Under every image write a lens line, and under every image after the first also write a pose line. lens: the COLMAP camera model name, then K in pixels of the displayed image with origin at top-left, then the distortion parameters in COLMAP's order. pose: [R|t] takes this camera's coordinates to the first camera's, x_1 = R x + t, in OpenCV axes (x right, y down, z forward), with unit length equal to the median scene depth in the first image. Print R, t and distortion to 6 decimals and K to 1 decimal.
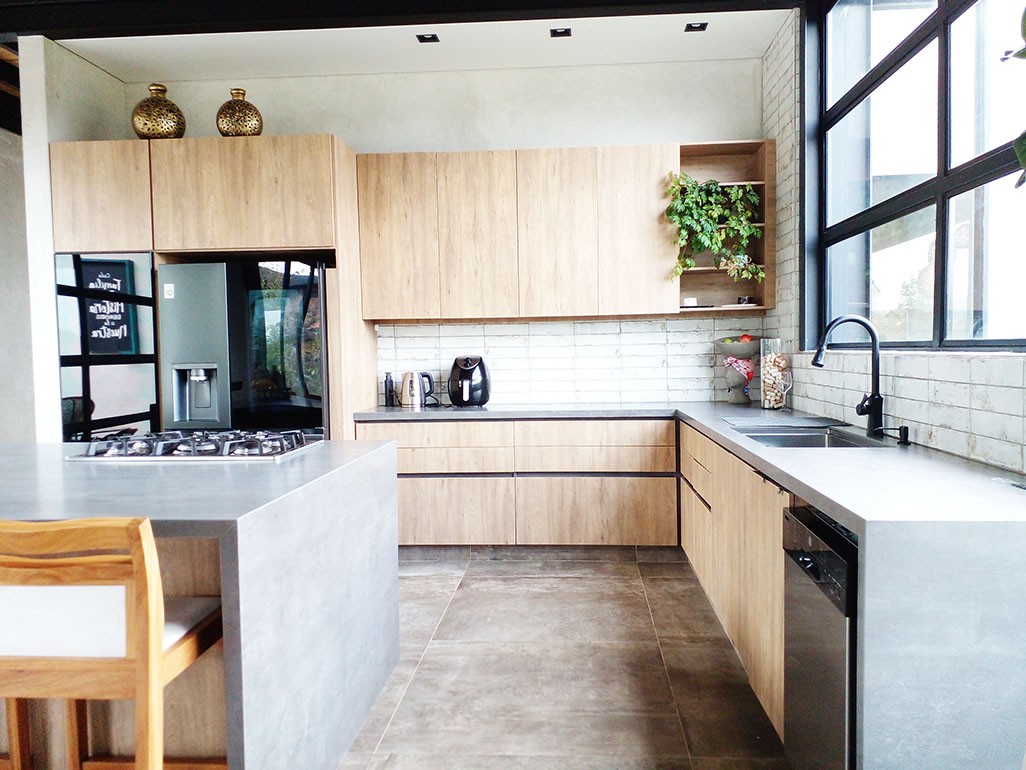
lens RADIAL K [[814.8, 0, 513.6], [0, 814.8, 382.5], [0, 0, 1]] dist [-0.017511, -0.038137]
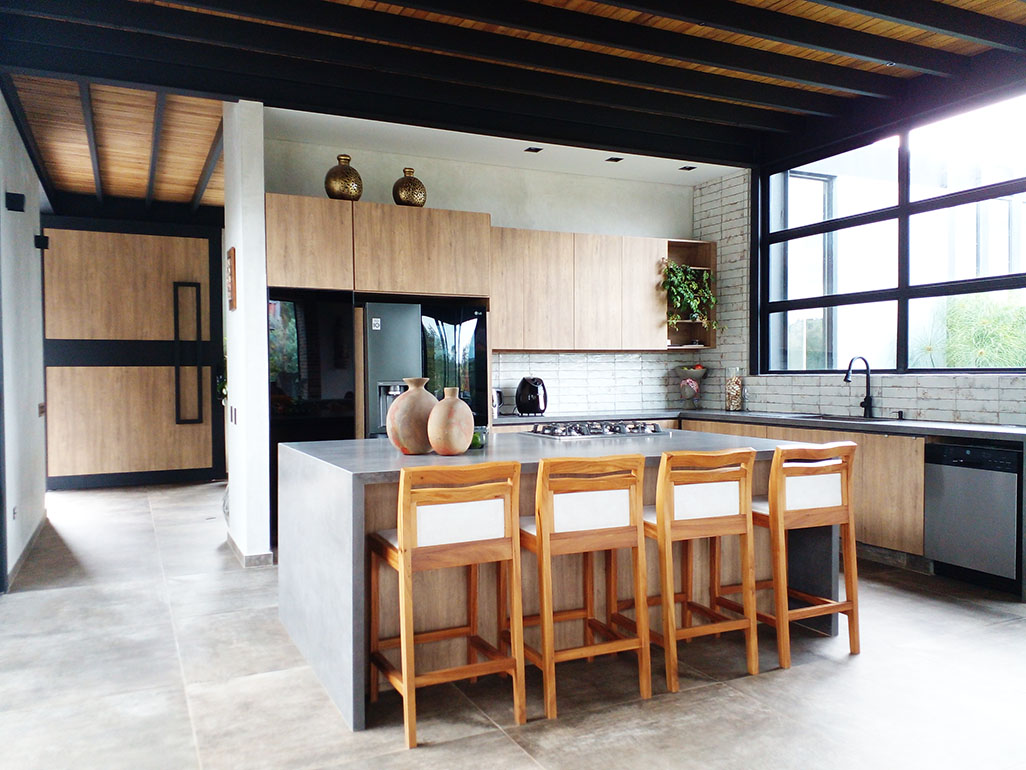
lens RADIAL K [[814.8, 0, 522.1], [0, 814.8, 380.4], [0, 0, 1]] dist [-0.017511, -0.038137]
pose [[0.872927, 0.003552, 0.487837, -0.806977], [0.013602, 0.999408, -0.031615, 0.017248], [-0.487661, 0.034233, 0.872362, -0.202638]]
